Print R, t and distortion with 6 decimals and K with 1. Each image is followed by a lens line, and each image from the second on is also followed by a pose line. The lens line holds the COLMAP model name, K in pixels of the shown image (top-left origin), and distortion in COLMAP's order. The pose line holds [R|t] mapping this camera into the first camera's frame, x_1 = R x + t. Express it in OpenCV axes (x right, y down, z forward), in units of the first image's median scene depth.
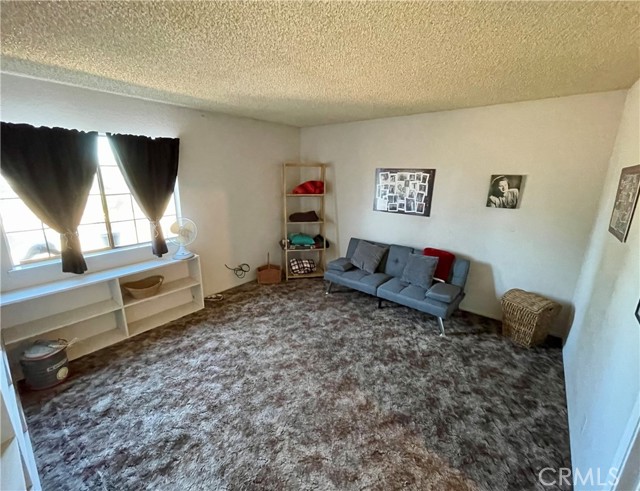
lens RADIAL K [[274.7, 0, 318.3], [0, 274.7, 243.6], [0, 0, 1]] dist [-0.001499, -0.000121]
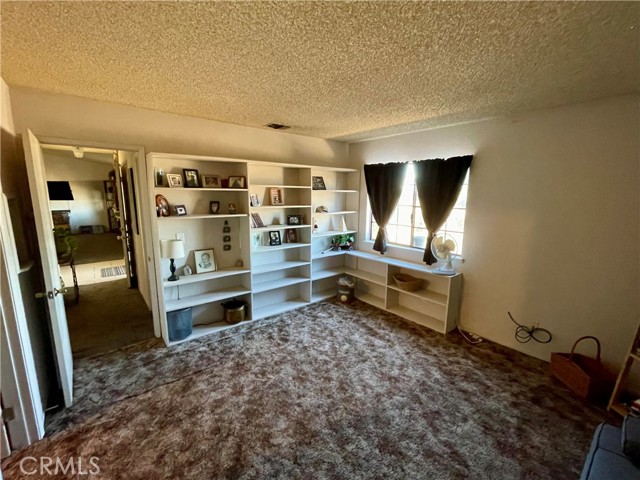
lens RADIAL K [[287.1, 0, 319.0], [0, 287.1, 241.4], [0, 0, 1]] dist [0.002648, 0.000428]
pose [[-0.213315, 0.158860, -0.963981, 0.735513], [-0.261897, 0.941281, 0.213073, -0.202933], [0.941226, 0.297915, -0.159184, 0.878547]]
